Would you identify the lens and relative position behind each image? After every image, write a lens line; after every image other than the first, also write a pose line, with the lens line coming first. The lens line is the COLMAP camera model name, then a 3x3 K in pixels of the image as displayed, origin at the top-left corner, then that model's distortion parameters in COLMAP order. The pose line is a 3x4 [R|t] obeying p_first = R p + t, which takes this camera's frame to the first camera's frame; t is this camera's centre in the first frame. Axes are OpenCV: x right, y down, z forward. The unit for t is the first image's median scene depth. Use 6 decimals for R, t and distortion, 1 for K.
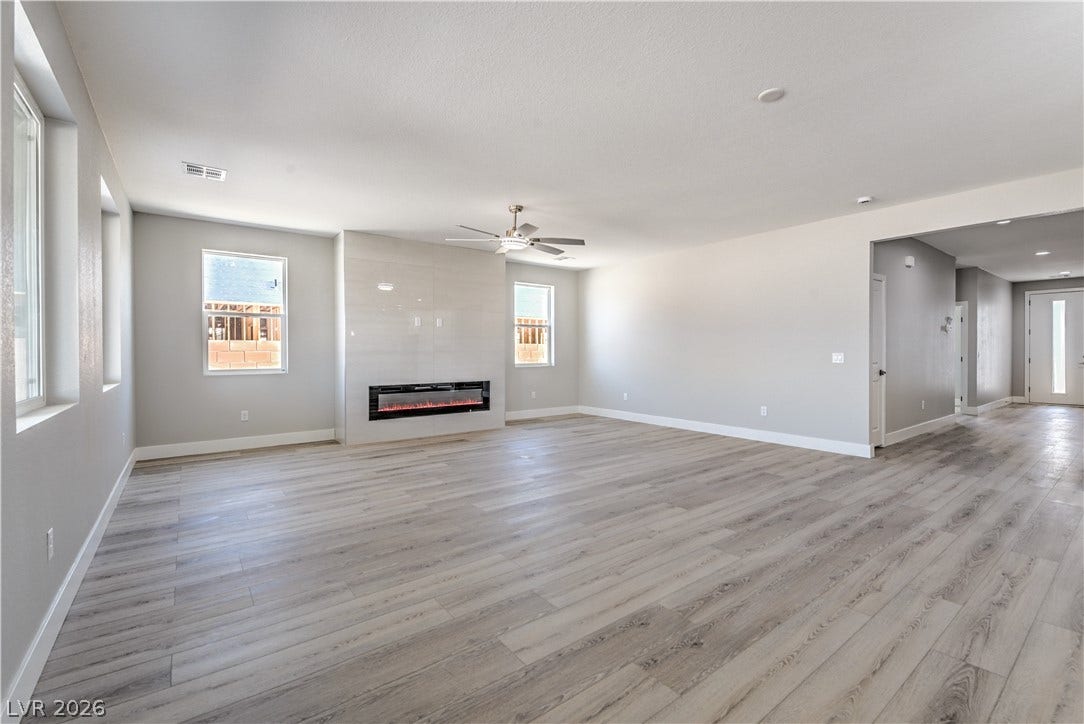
lens RADIAL K [[470.5, 0, 542.0], [0, 470.5, 362.0], [0, 0, 1]] dist [-0.013198, -0.000055]
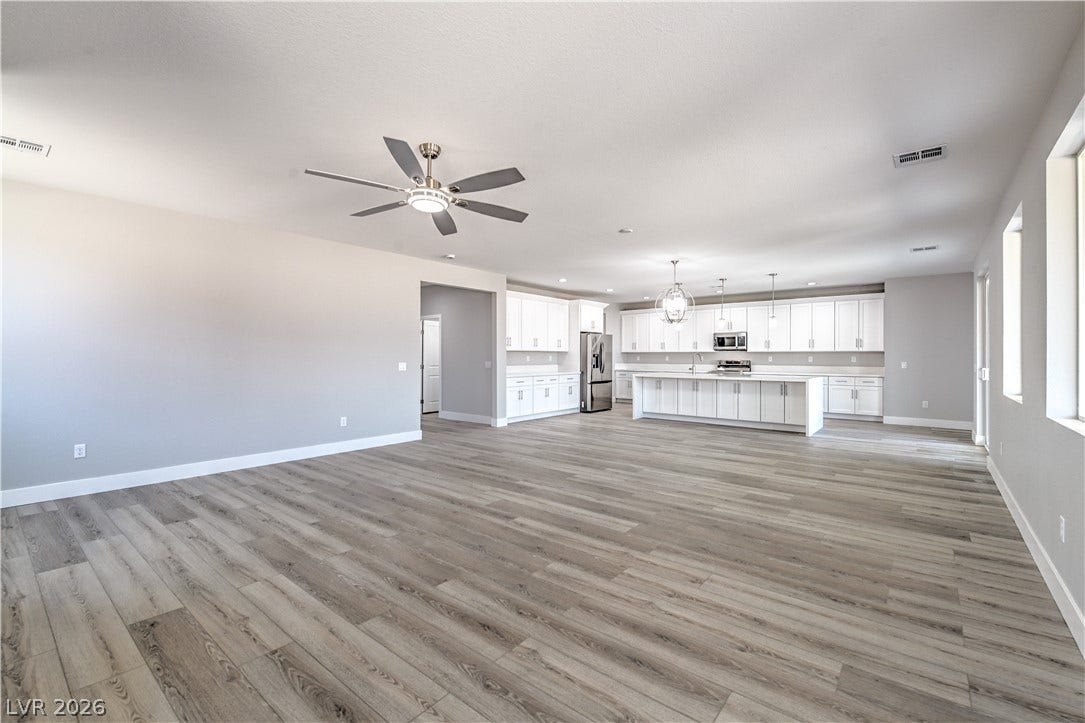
lens RADIAL K [[470.9, 0, 542.5], [0, 470.9, 361.5], [0, 0, 1]] dist [-0.013198, -0.000055]
pose [[-0.237884, -0.008131, 0.971260, -0.604605], [0.021882, 0.999666, 0.013729, -0.028952], [-0.971047, 0.024519, -0.237627, 0.825034]]
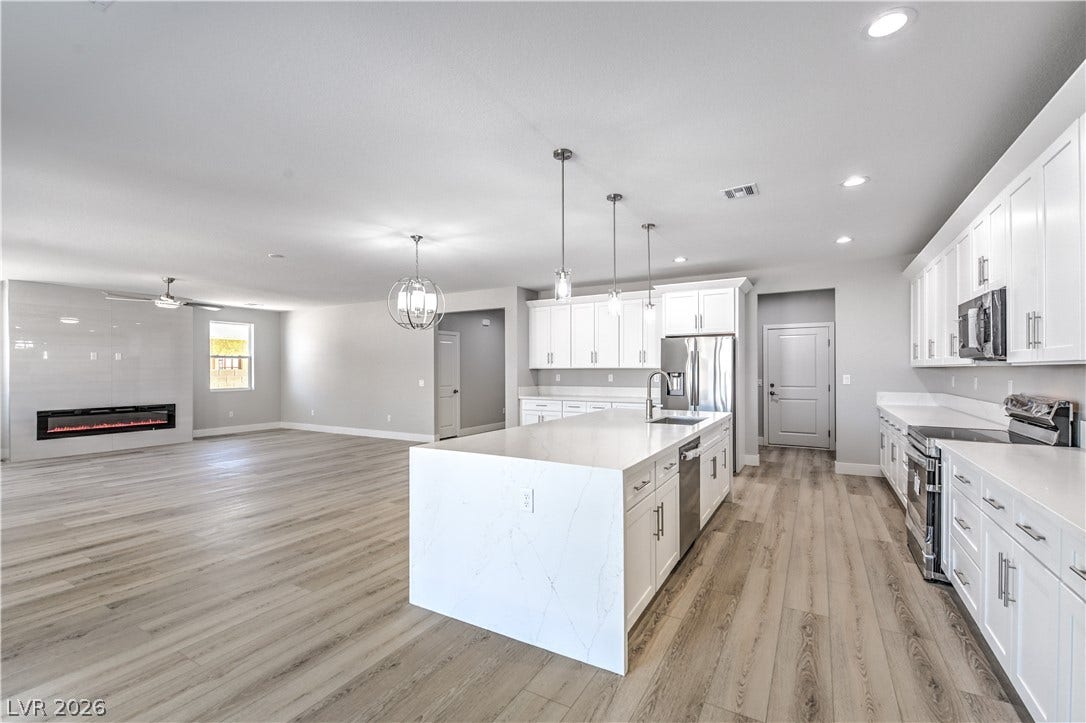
lens RADIAL K [[475.7, 0, 538.5], [0, 475.7, 370.6], [0, 0, 1]] dist [0.027188, -0.015415]
pose [[0.926201, -0.003087, 0.377018, 0.341017], [0.010856, 0.999770, -0.018483, -0.014490], [-0.376875, 0.021212, 0.926021, -0.593229]]
